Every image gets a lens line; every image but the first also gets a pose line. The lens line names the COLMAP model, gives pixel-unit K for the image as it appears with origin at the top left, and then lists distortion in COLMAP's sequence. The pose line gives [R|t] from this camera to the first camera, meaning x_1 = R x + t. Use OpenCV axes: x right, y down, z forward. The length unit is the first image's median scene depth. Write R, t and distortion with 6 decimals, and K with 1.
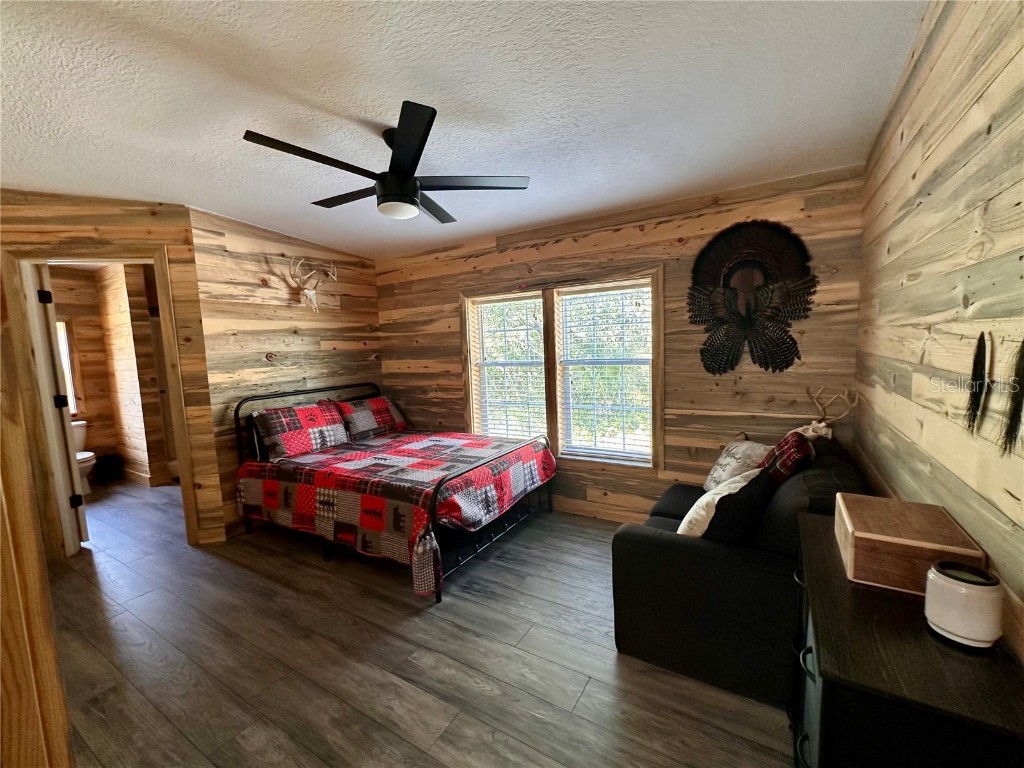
lens RADIAL K [[409.3, 0, 512.6], [0, 409.3, 387.3], [0, 0, 1]] dist [-0.004321, 0.000821]
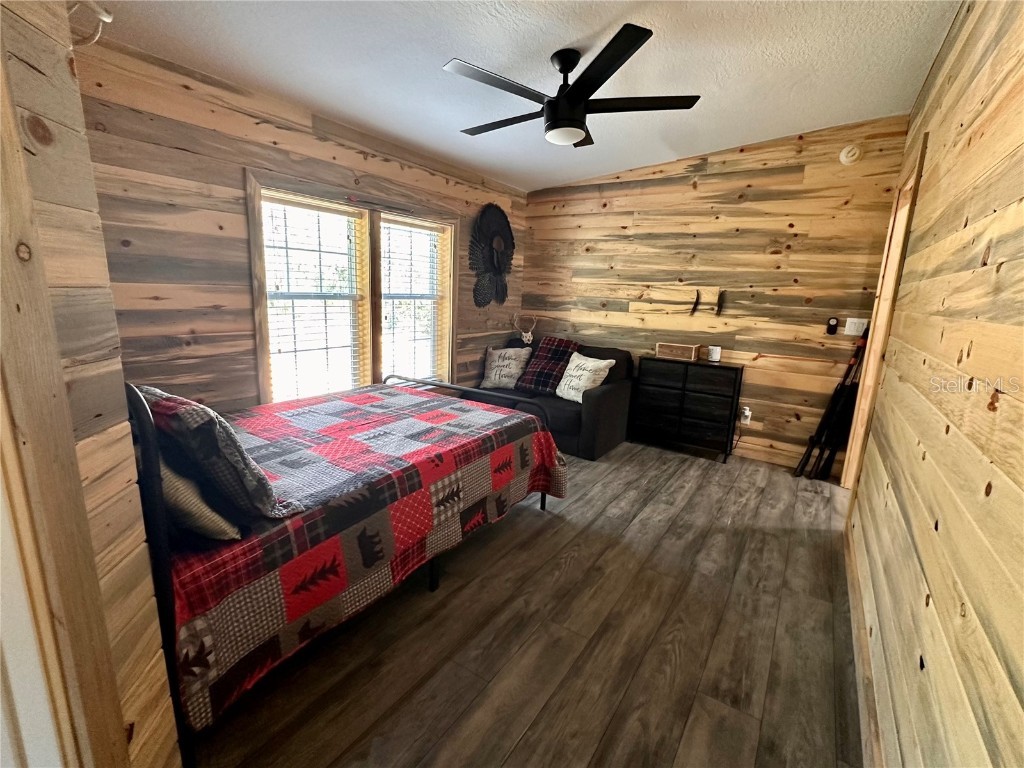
lens RADIAL K [[445.7, 0, 512.3], [0, 445.7, 382.3], [0, 0, 1]] dist [-0.002604, -0.000239]
pose [[0.075771, -0.157599, 0.984592, -0.998865], [0.065628, 0.986078, 0.152786, -0.004576], [-0.994963, 0.053040, 0.085059, 0.728214]]
